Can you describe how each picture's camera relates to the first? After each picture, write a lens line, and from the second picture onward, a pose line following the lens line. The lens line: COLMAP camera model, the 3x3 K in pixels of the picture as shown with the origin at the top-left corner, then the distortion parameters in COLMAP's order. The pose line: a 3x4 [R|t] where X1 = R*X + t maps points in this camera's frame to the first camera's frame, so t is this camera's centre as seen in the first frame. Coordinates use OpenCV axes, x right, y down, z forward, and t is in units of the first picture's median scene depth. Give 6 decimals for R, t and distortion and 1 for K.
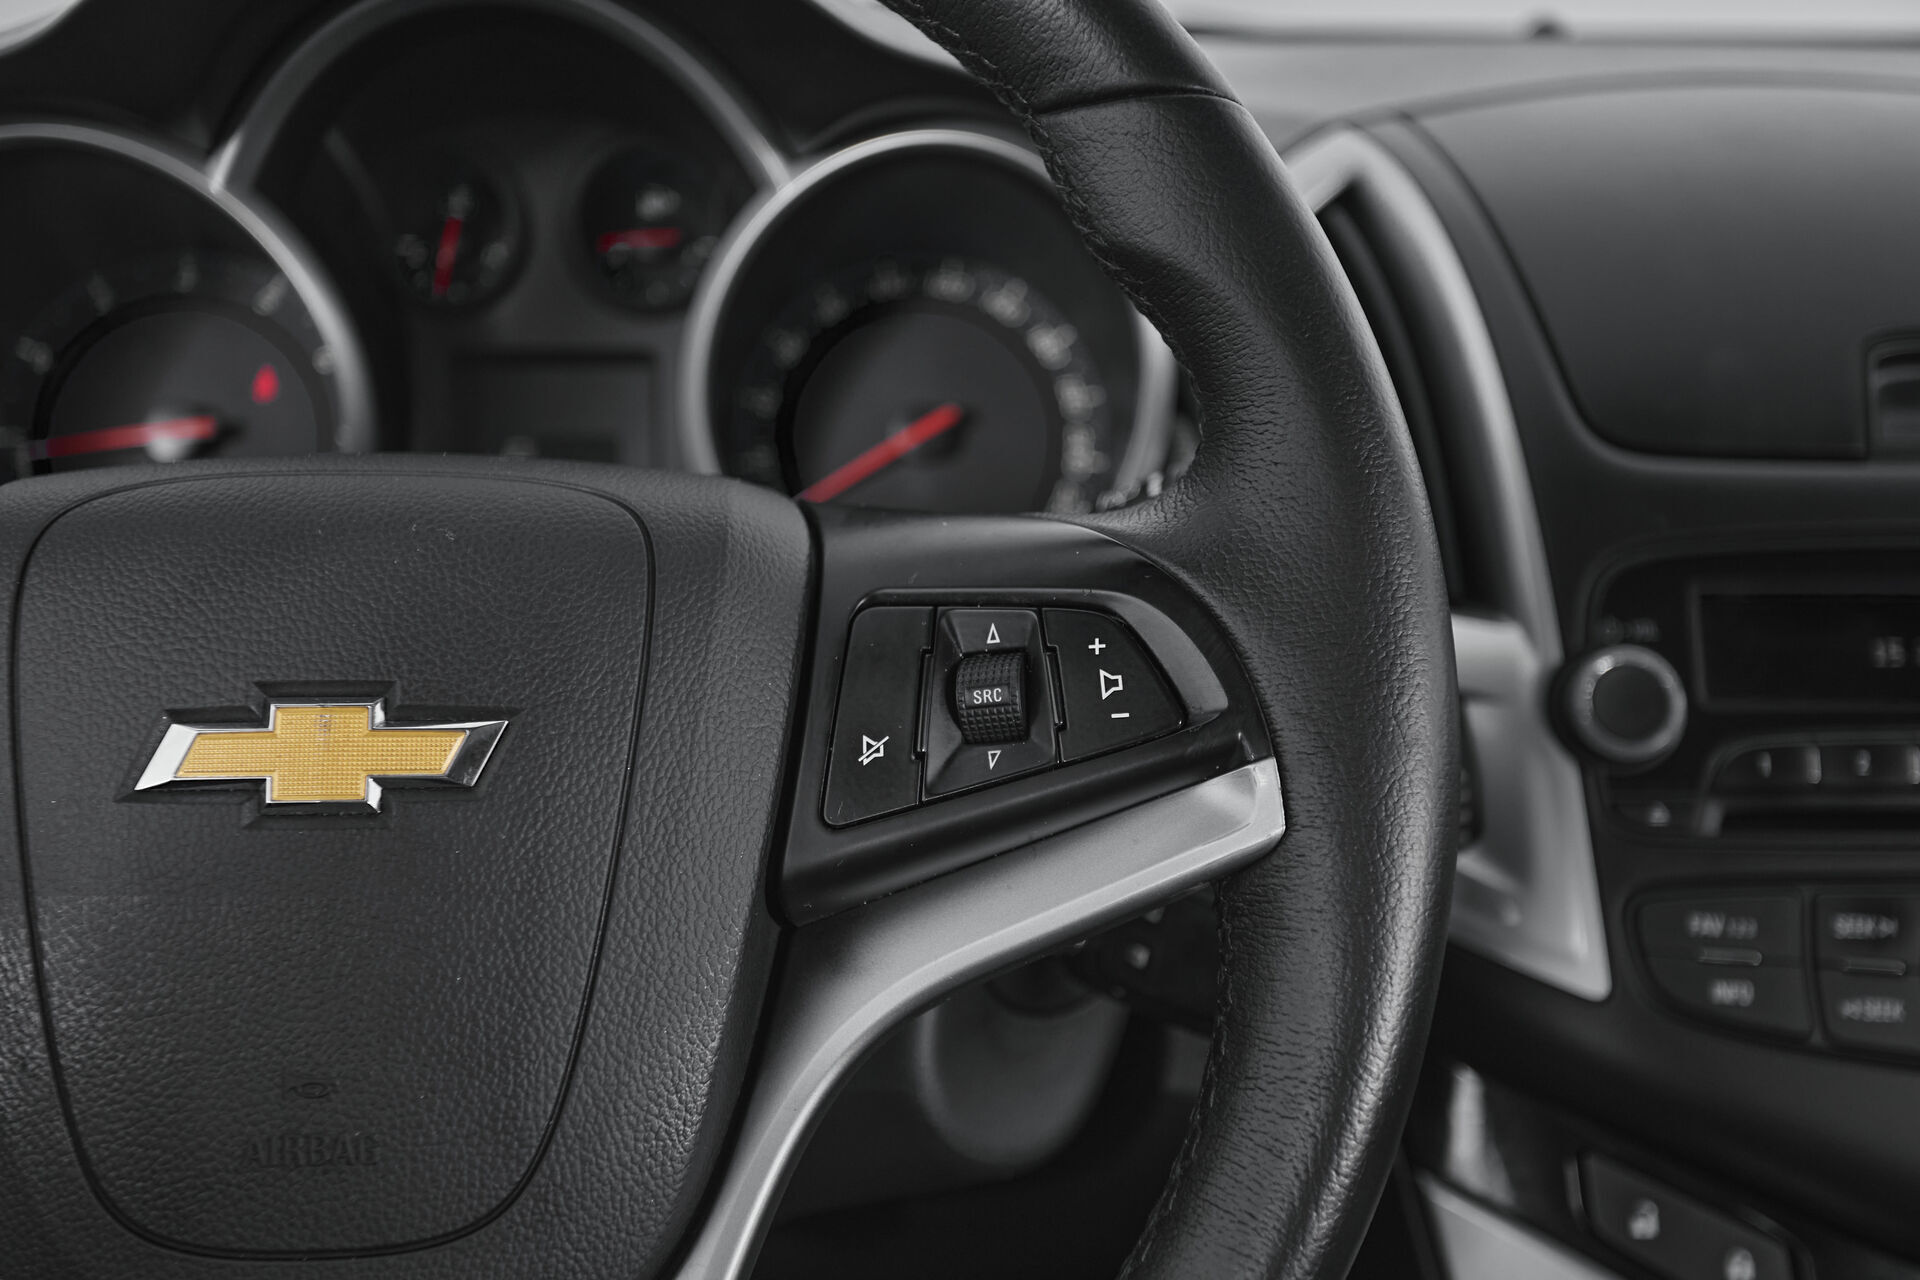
lens RADIAL K [[2120.7, 0, 960.0], [0, 2120.7, 640.0], [0, 0, 1]] dist [0.019274, 0.037557]
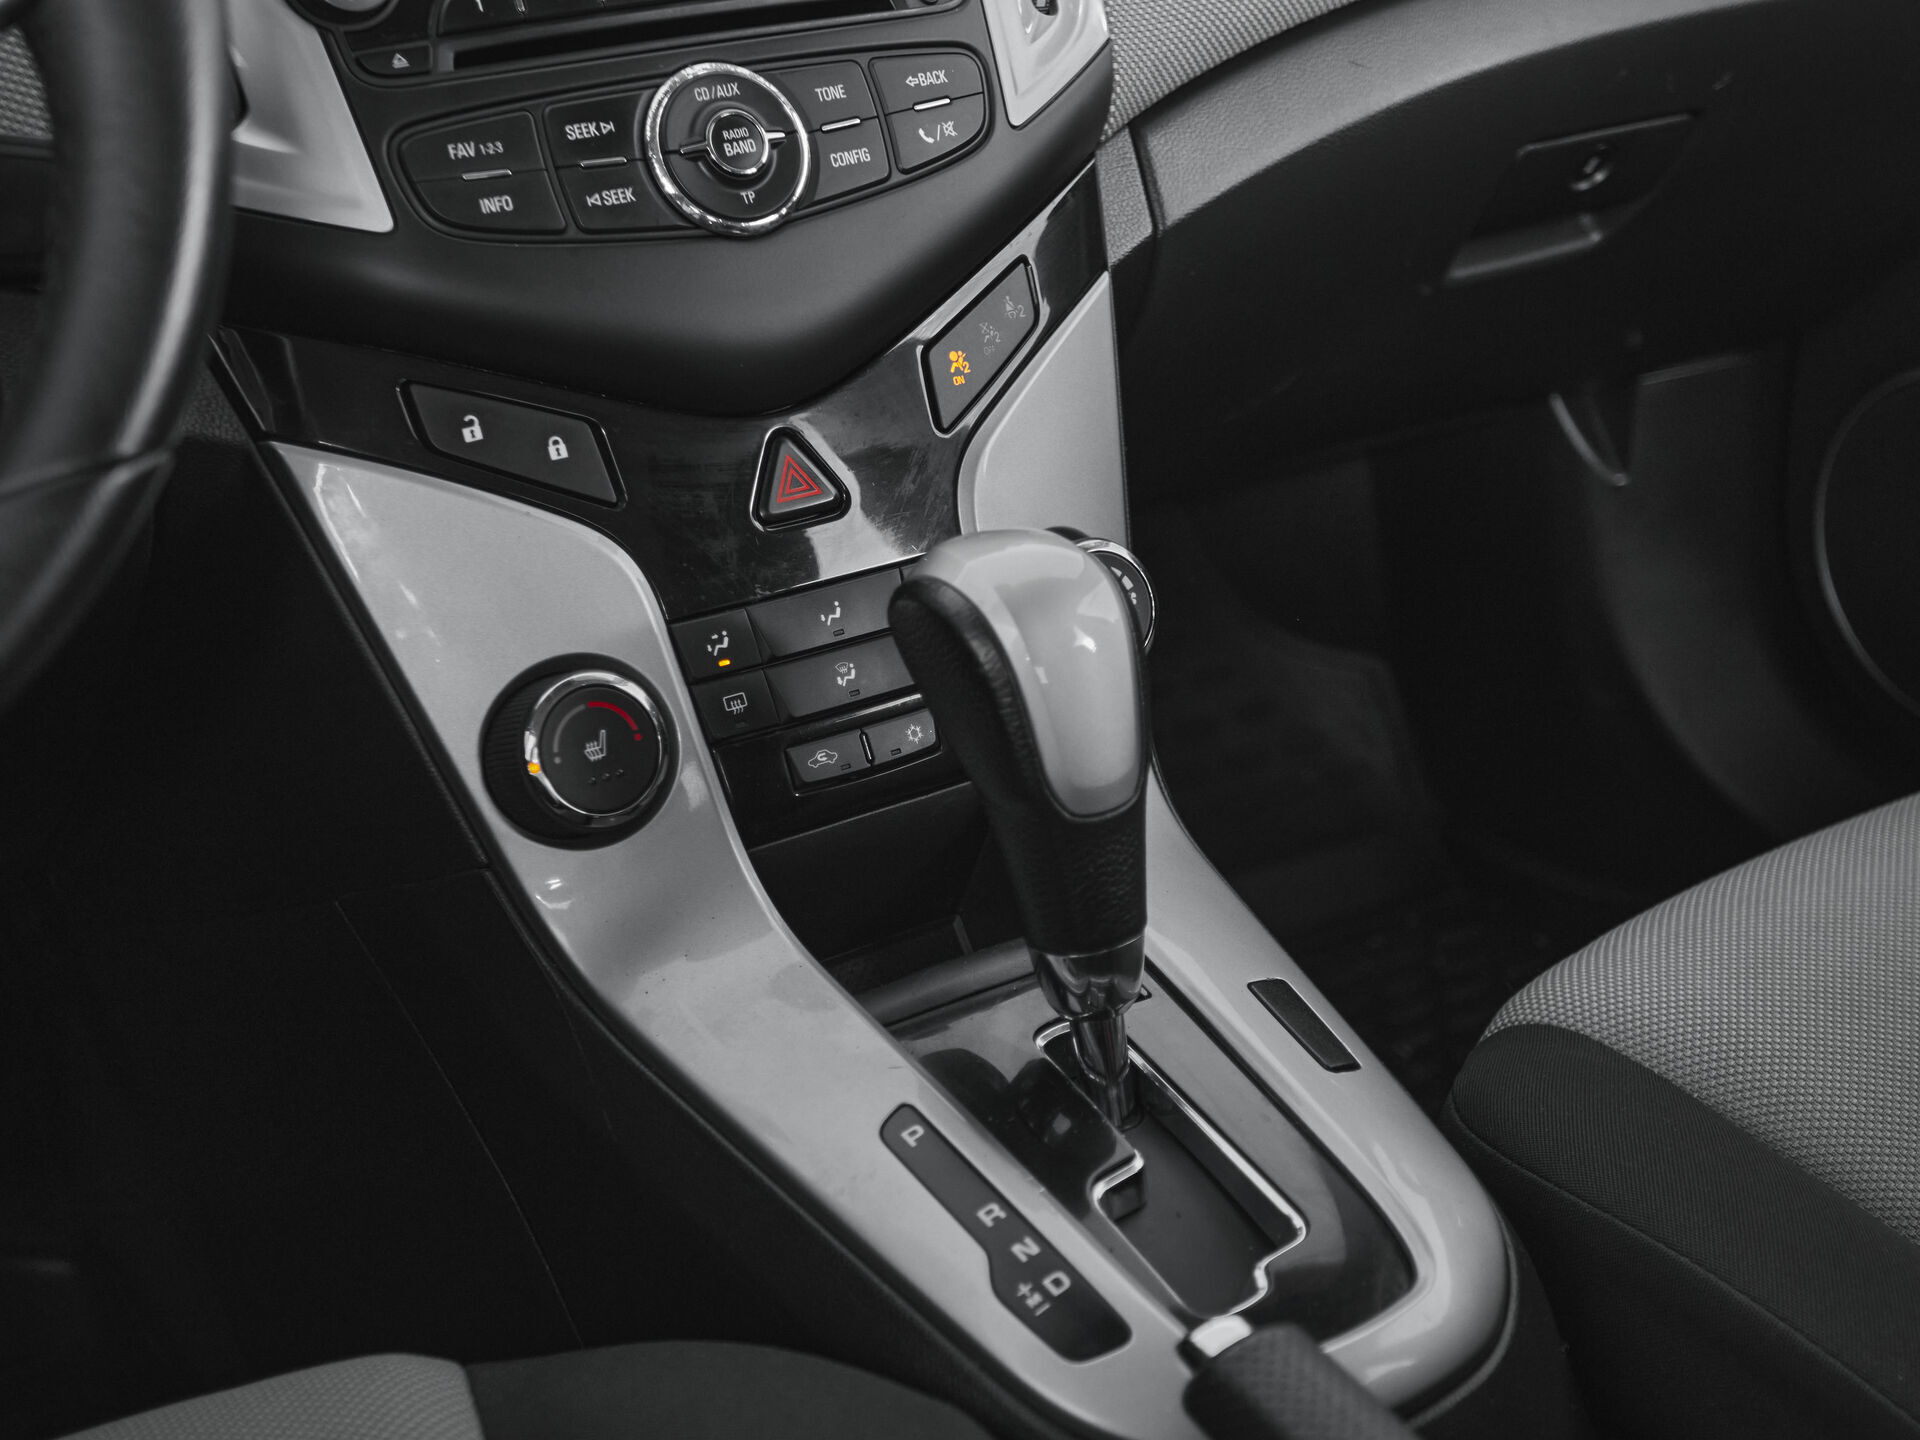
lens RADIAL K [[2747.2, 0, 1005.4], [0, 2747.2, 726.8], [0, 0, 1]] dist [0.028345, 0.026183]
pose [[0.846502, -0.248557, 0.470801, -0.209334], [0.197257, 0.967815, 0.156284, 0.326756], [-0.494493, -0.039426, 0.868287, -0.523415]]
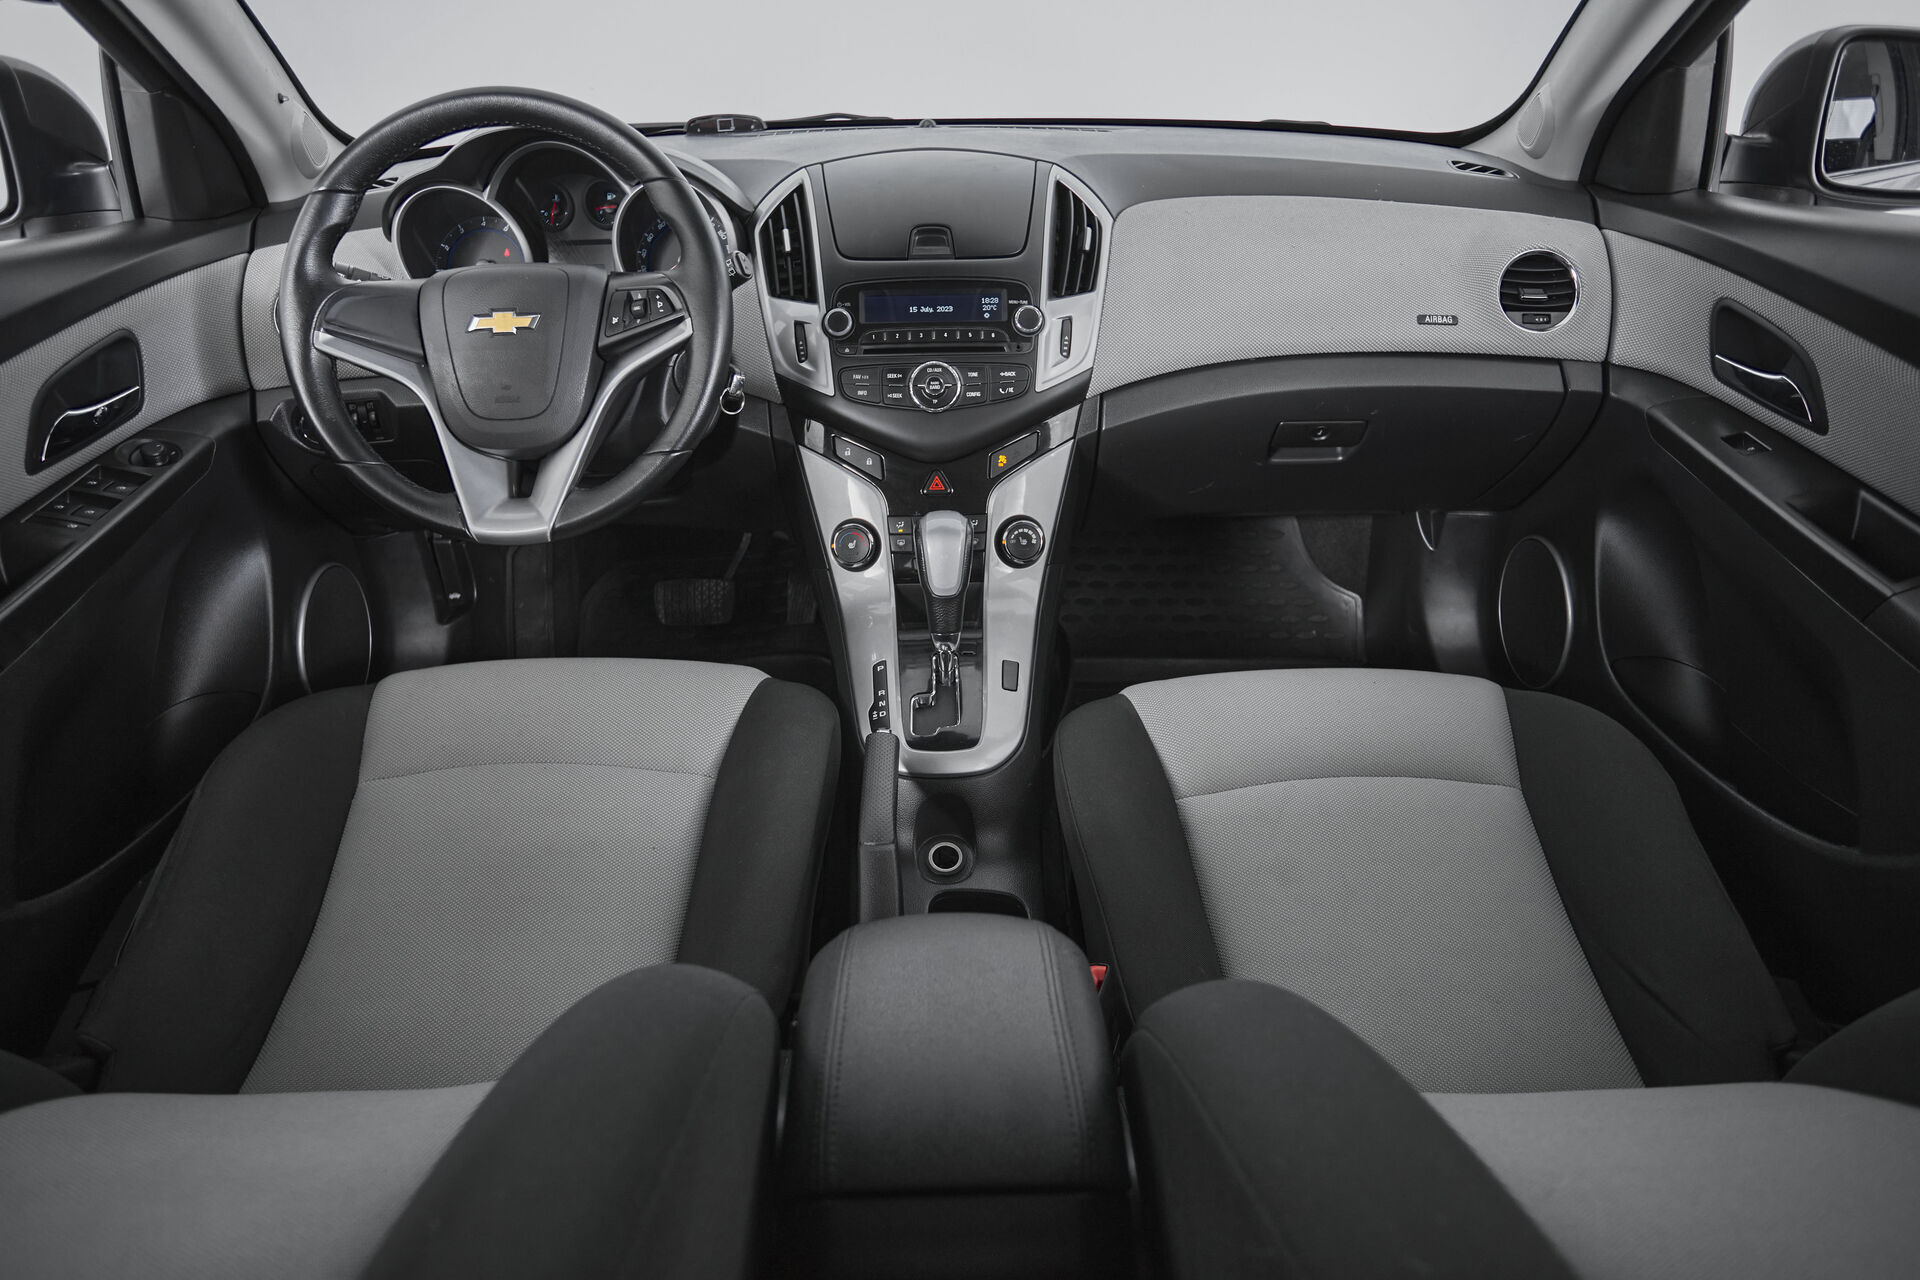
lens RADIAL K [[1165.5, 0, 960.0], [0, 1165.5, 640.0], [0, 0, 1]] dist [-0.074192, 0.051565]
pose [[0.999722, -0.015825, -0.017505, 0.735525], [0.018922, 0.980828, 0.193952, 0.255417], [0.014100, -0.194230, 0.980855, -1.623279]]
